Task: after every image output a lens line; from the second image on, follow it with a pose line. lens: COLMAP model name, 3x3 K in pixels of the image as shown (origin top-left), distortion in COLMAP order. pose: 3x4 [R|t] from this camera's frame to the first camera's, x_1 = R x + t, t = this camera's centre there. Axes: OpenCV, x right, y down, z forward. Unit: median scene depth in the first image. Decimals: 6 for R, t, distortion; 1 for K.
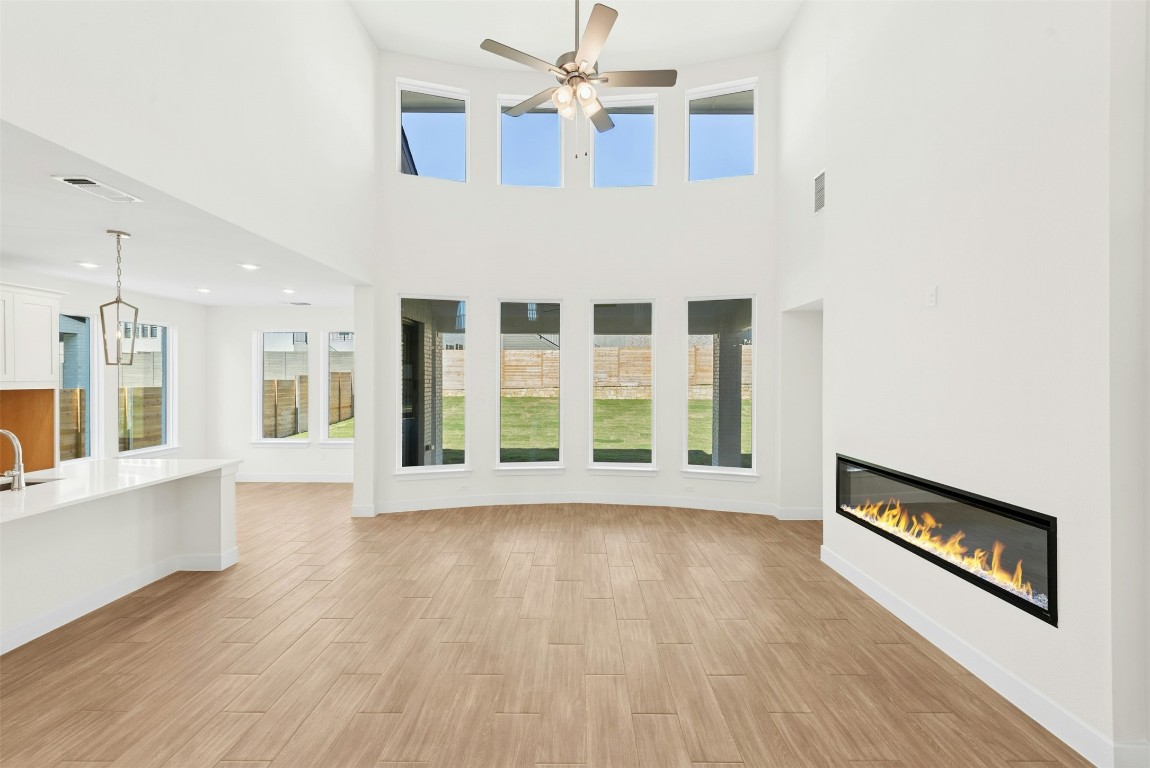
lens RADIAL K [[487.7, 0, 572.5], [0, 487.7, 378.7], [0, 0, 1]] dist [0.000050, -0.000418]
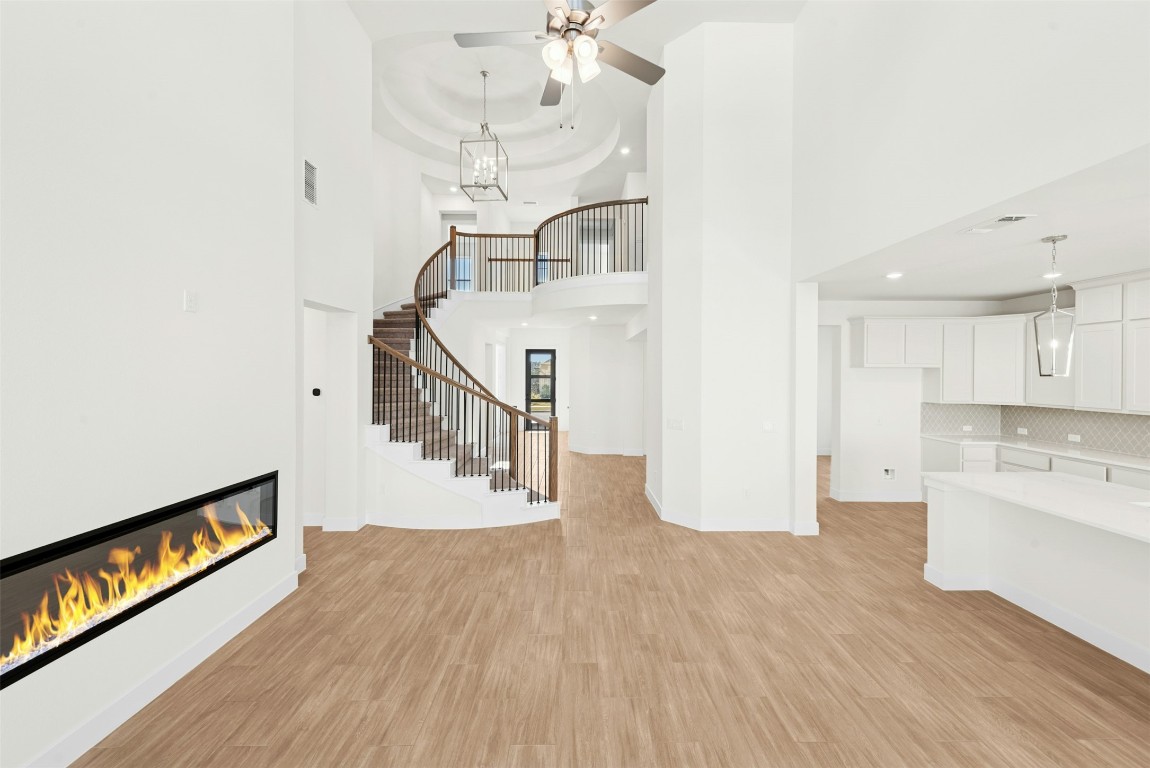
lens RADIAL K [[487.7, 0, 572.5], [0, 487.7, 378.7], [0, 0, 1]] dist [0.000050, -0.000418]
pose [[-0.999938, -0.005945, -0.009402, 0.015212], [-0.006075, 0.999885, 0.013891, -0.041255], [0.009318, 0.013947, -0.999859, 2.135390]]
